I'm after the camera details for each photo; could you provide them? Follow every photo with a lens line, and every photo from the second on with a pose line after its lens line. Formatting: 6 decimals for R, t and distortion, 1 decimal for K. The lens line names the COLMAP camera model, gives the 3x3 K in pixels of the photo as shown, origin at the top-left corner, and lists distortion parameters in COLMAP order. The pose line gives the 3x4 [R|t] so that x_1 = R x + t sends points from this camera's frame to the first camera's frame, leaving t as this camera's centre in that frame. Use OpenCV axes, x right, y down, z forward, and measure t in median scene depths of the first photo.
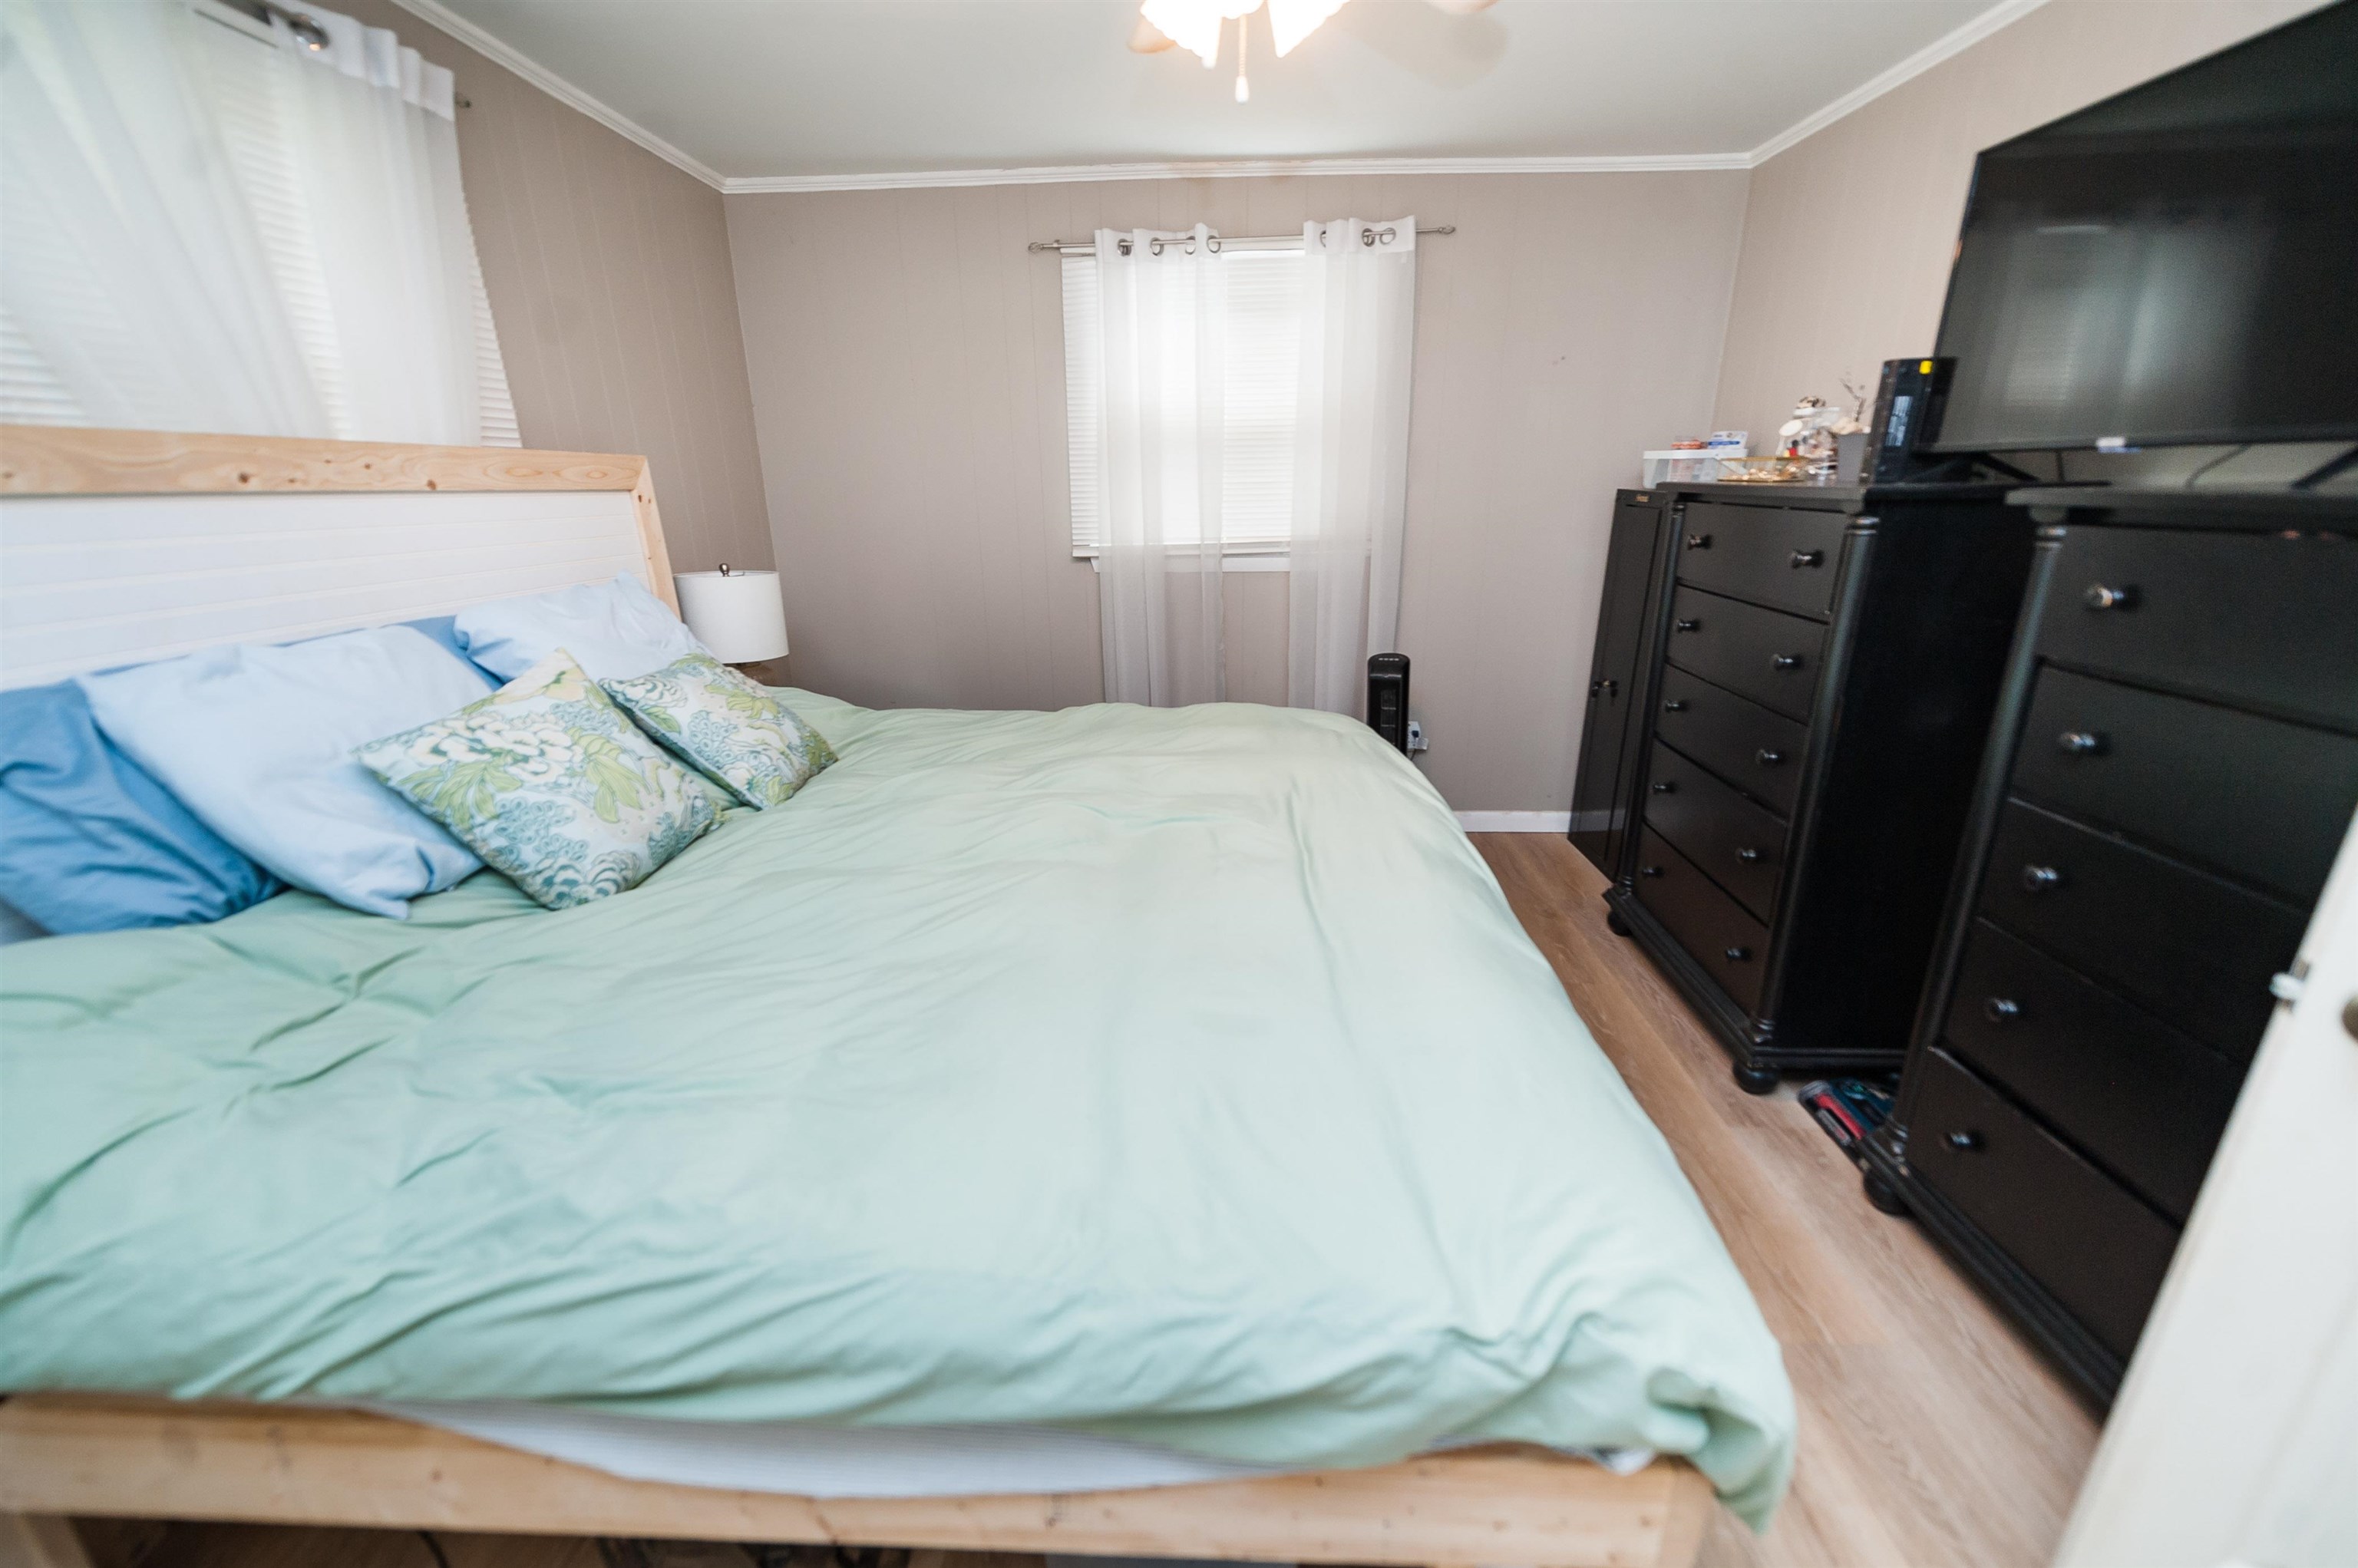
lens RADIAL K [[924.2, 0, 1178.1], [0, 924.2, 791.1], [0, 0, 1]] dist [0.004475, -0.002725]
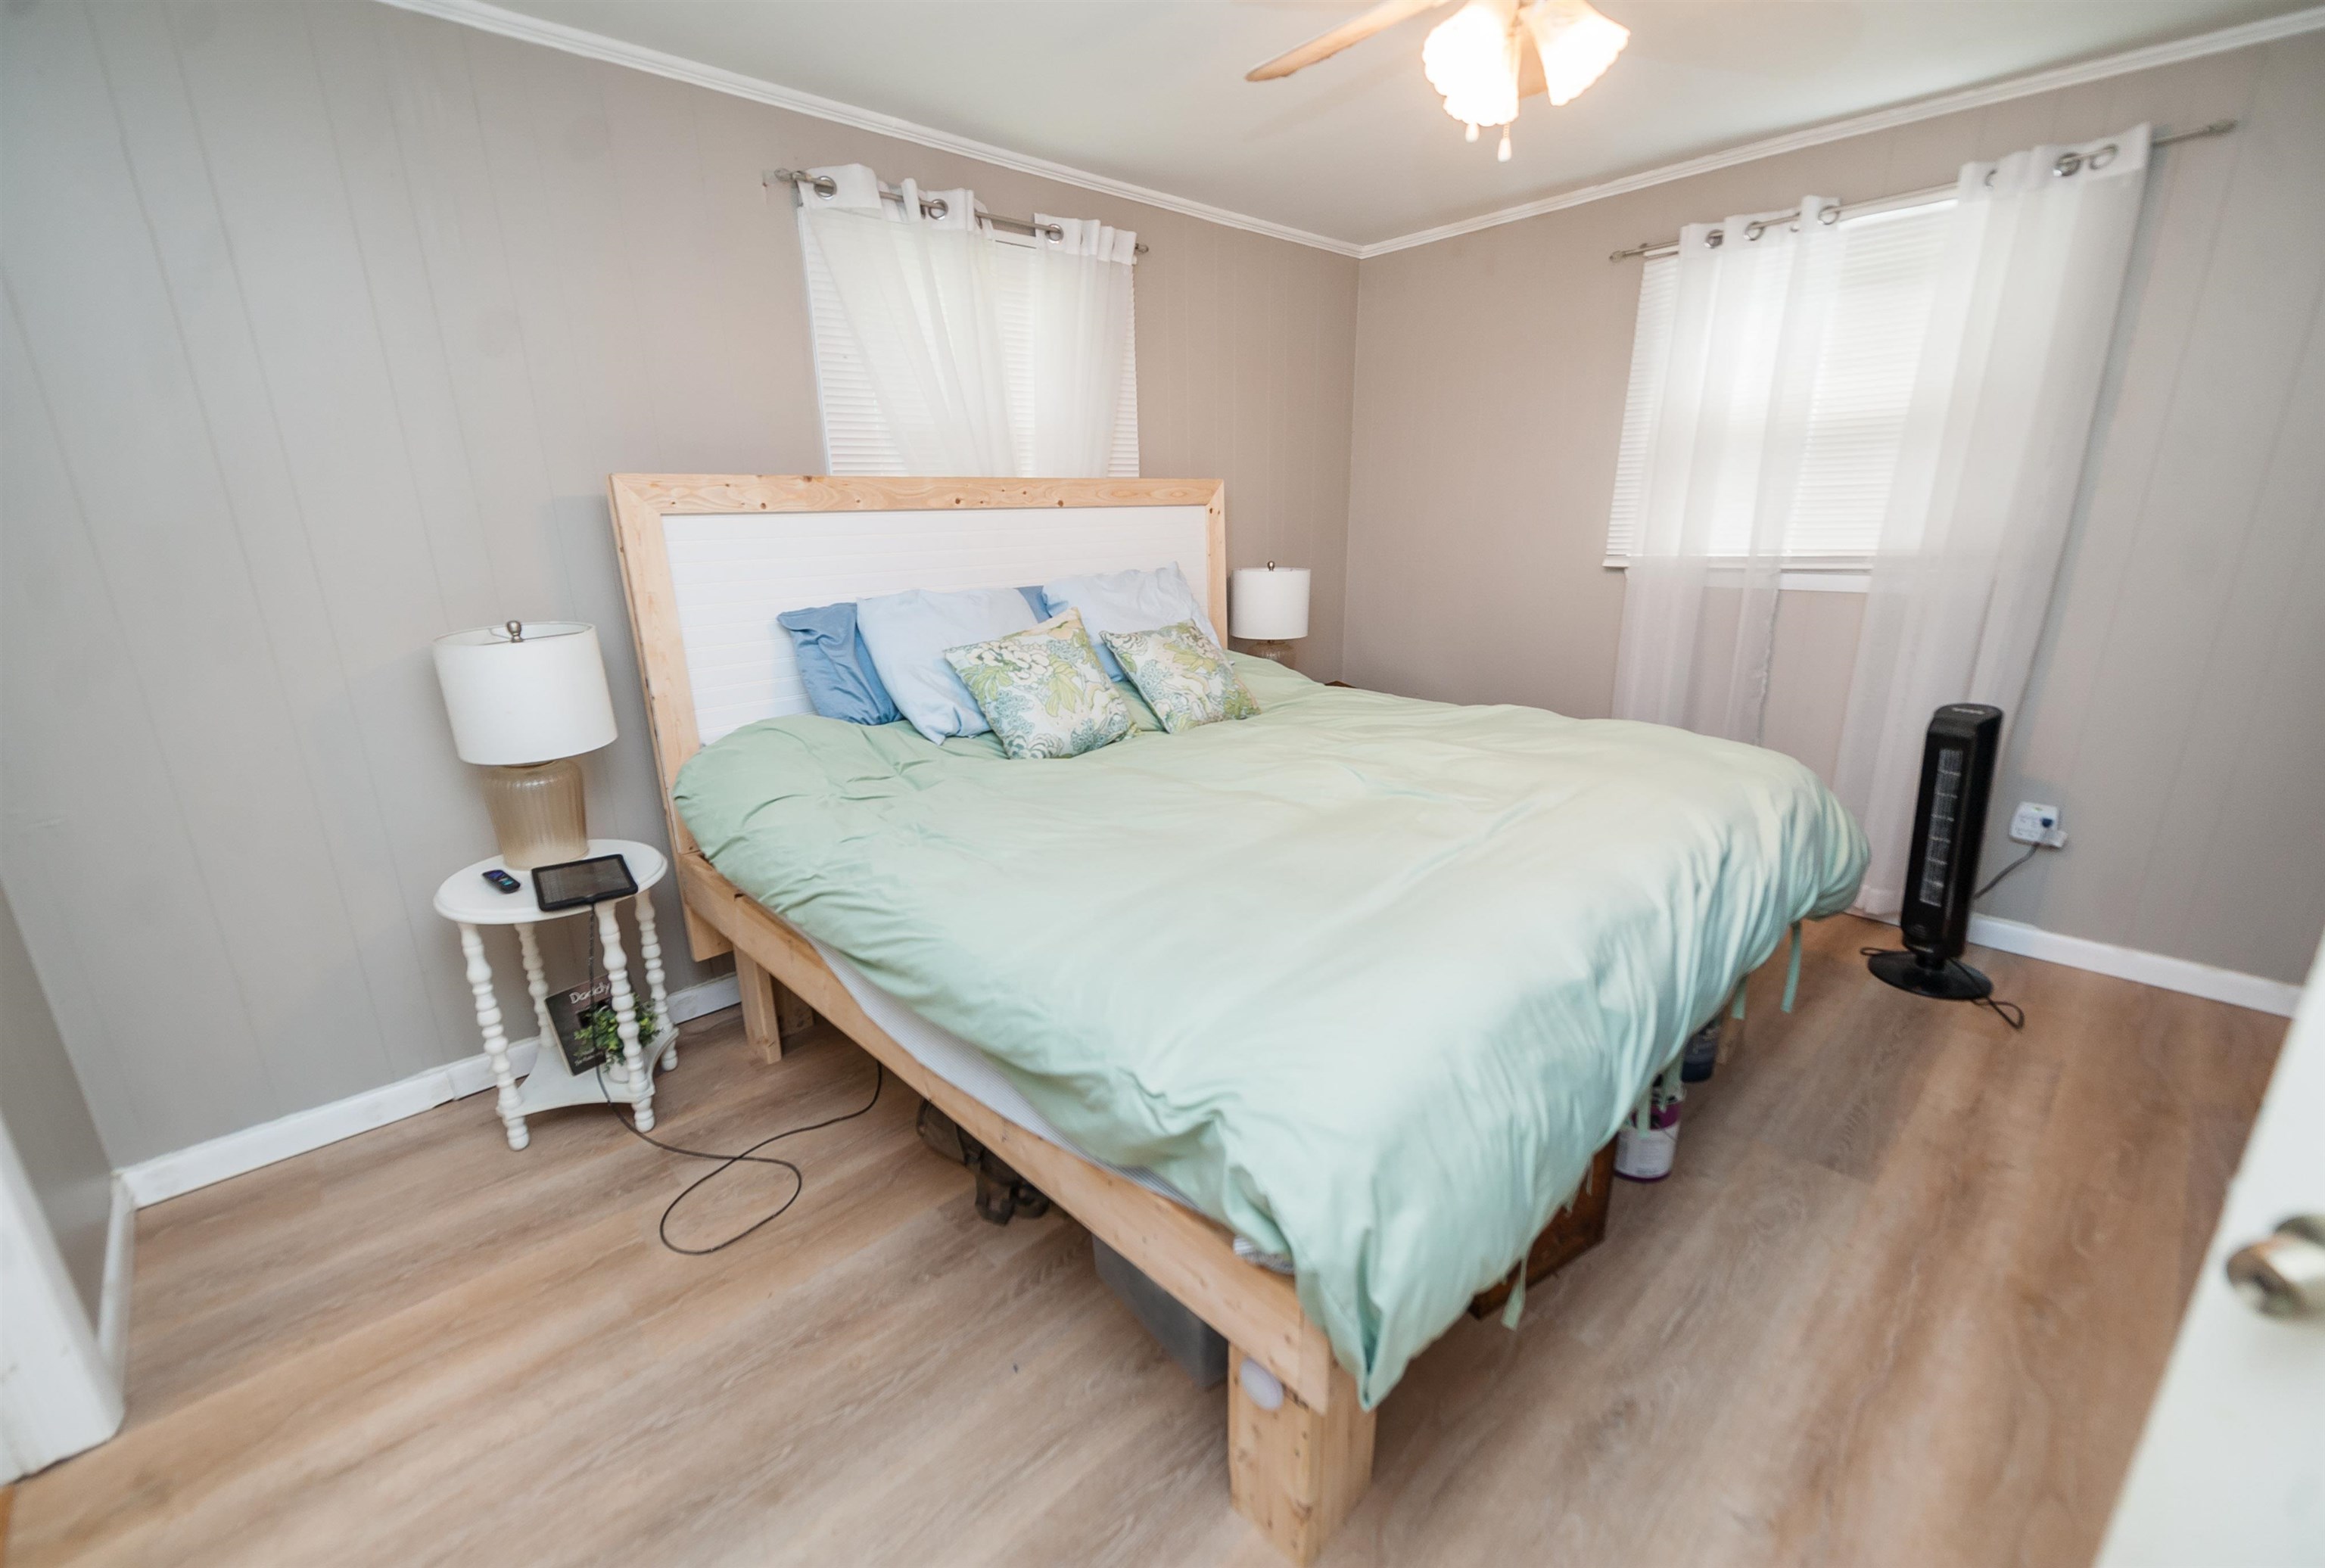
lens RADIAL K [[941.4, 0, 1168.9], [0, 941.4, 792.7], [0, 0, 1]] dist [0.002734, -0.002798]
pose [[0.725381, 0.192135, -0.660989, 0.500613], [-0.200192, 0.977632, 0.064482, 0.014631], [0.658594, 0.085551, 0.747620, -0.046993]]
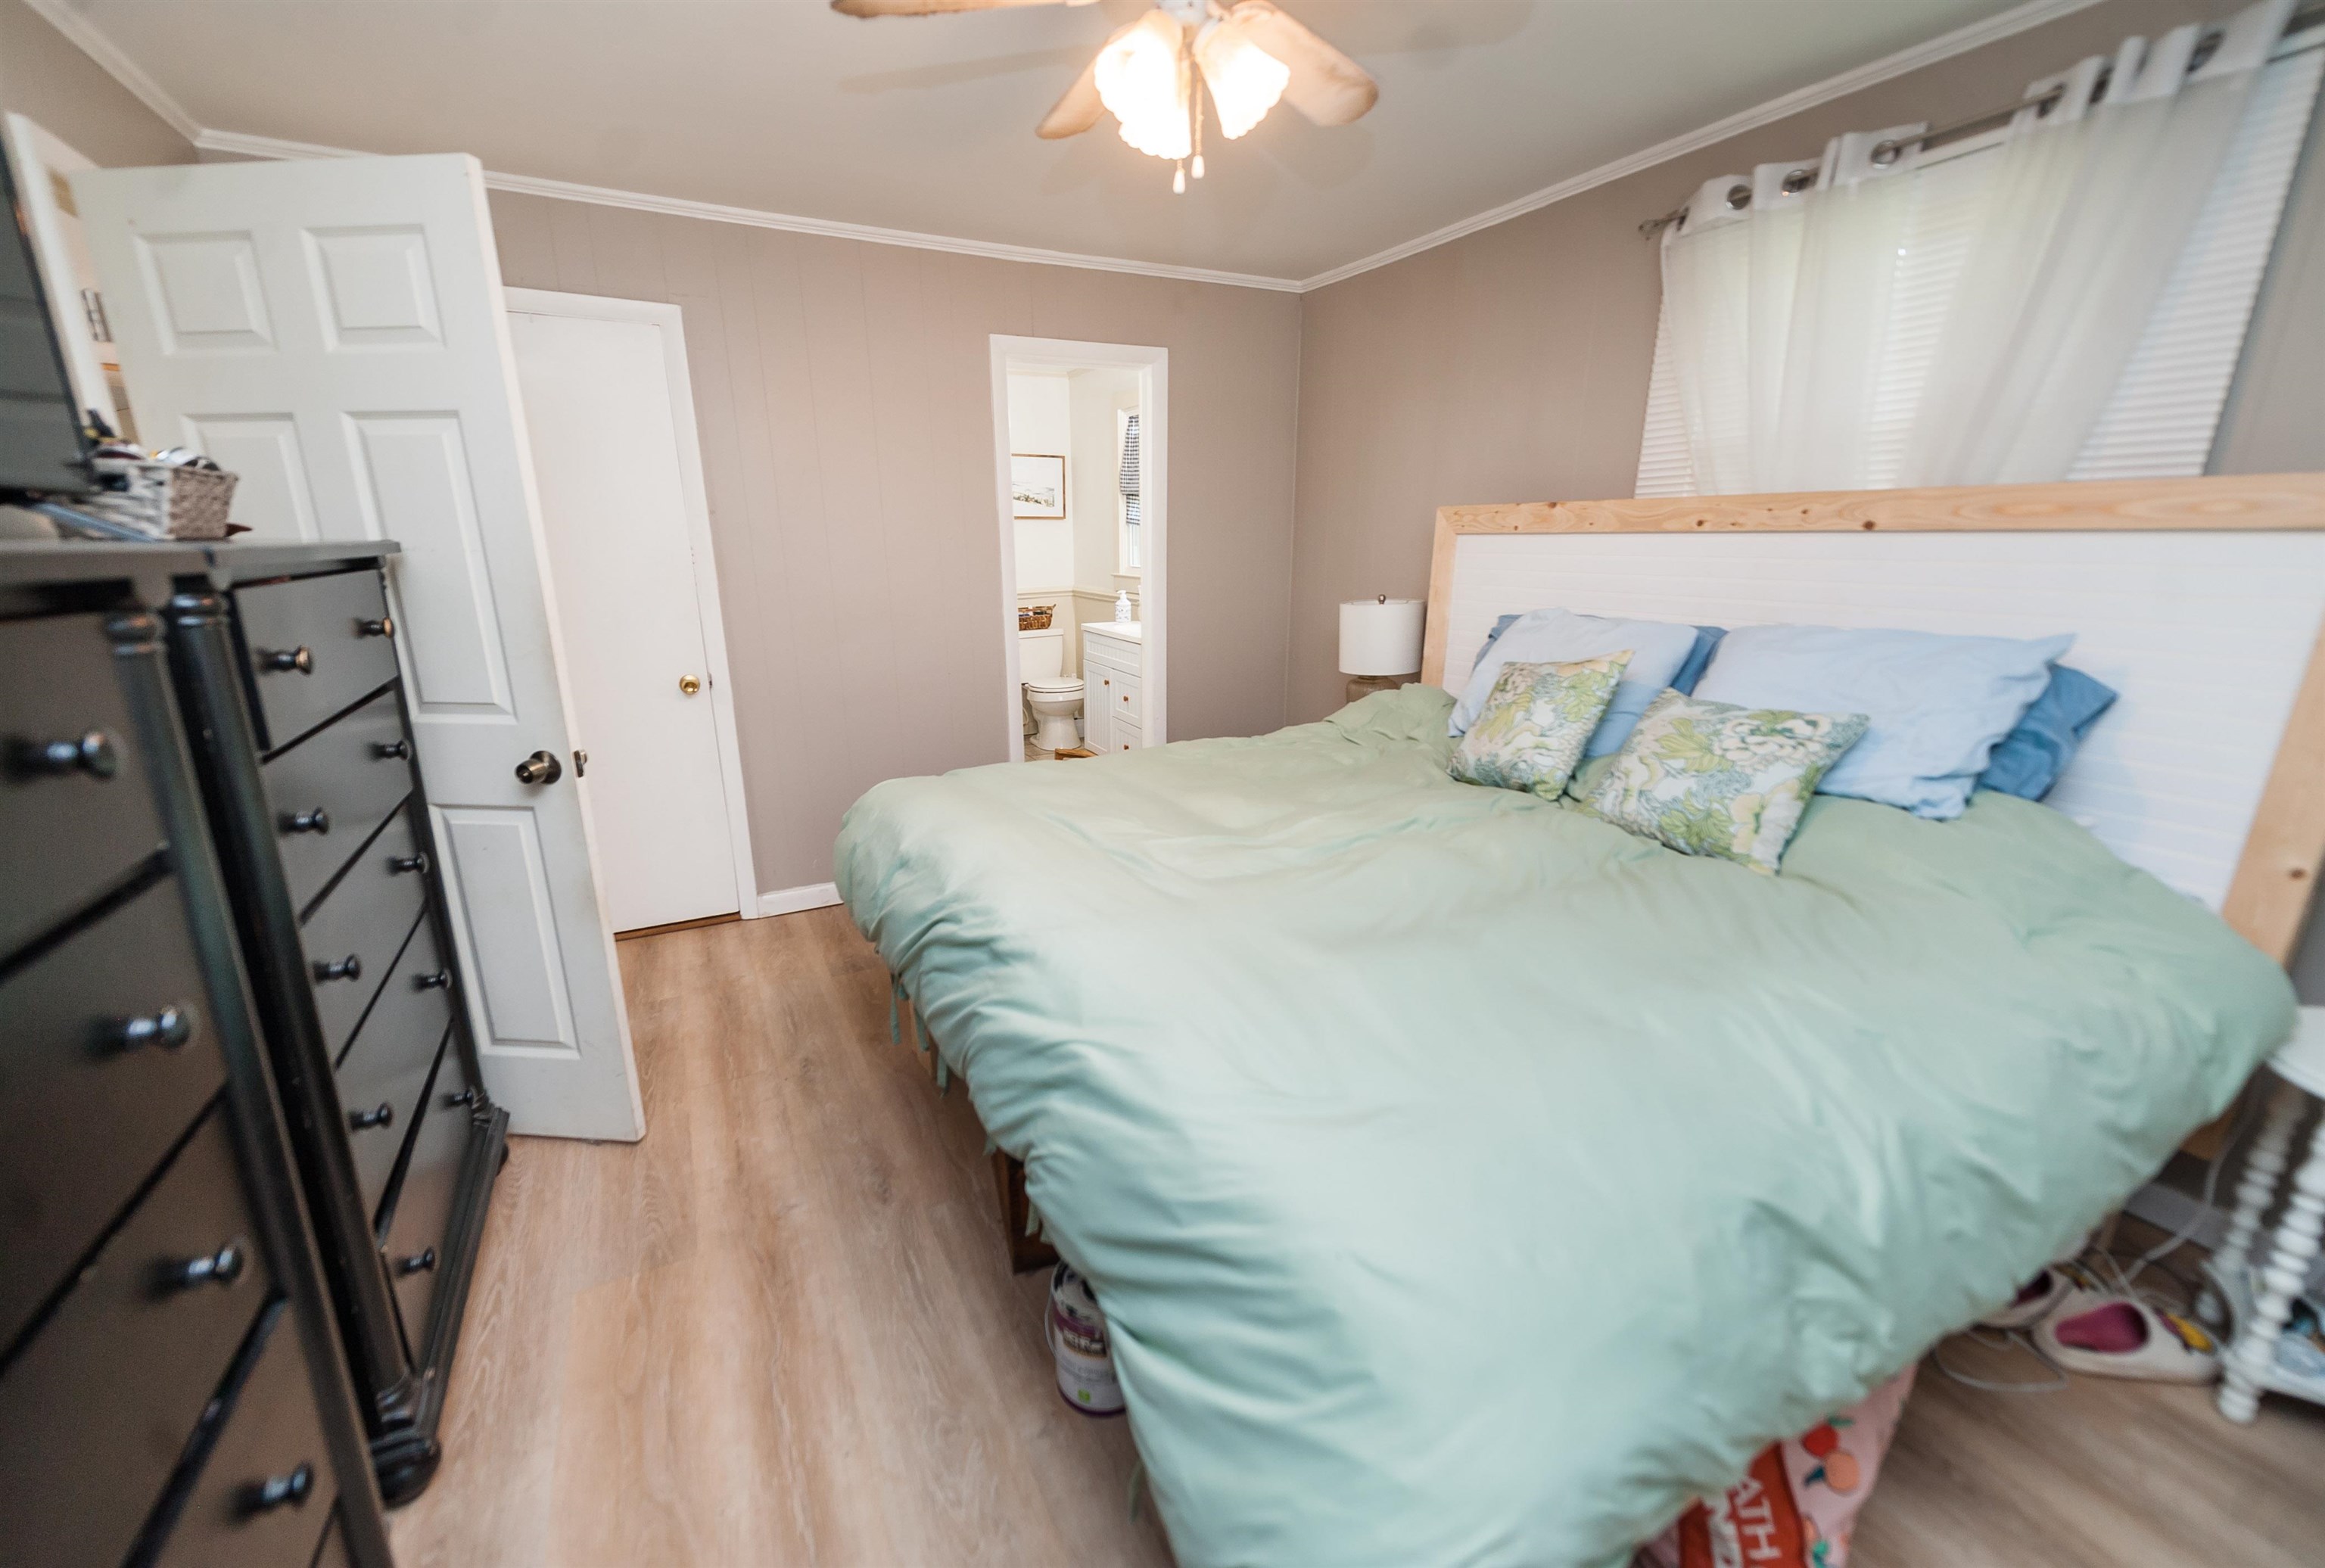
lens RADIAL K [[941.4, 0, 1151.4], [0, 941.4, 792.3], [0, 0, 1]] dist [0.002734, -0.002798]
pose [[-0.861665, 0.146812, -0.485778, 0.551705], [-0.145142, 0.845959, 0.513116, -0.520779], [0.486280, 0.512641, -0.707624, 1.564353]]
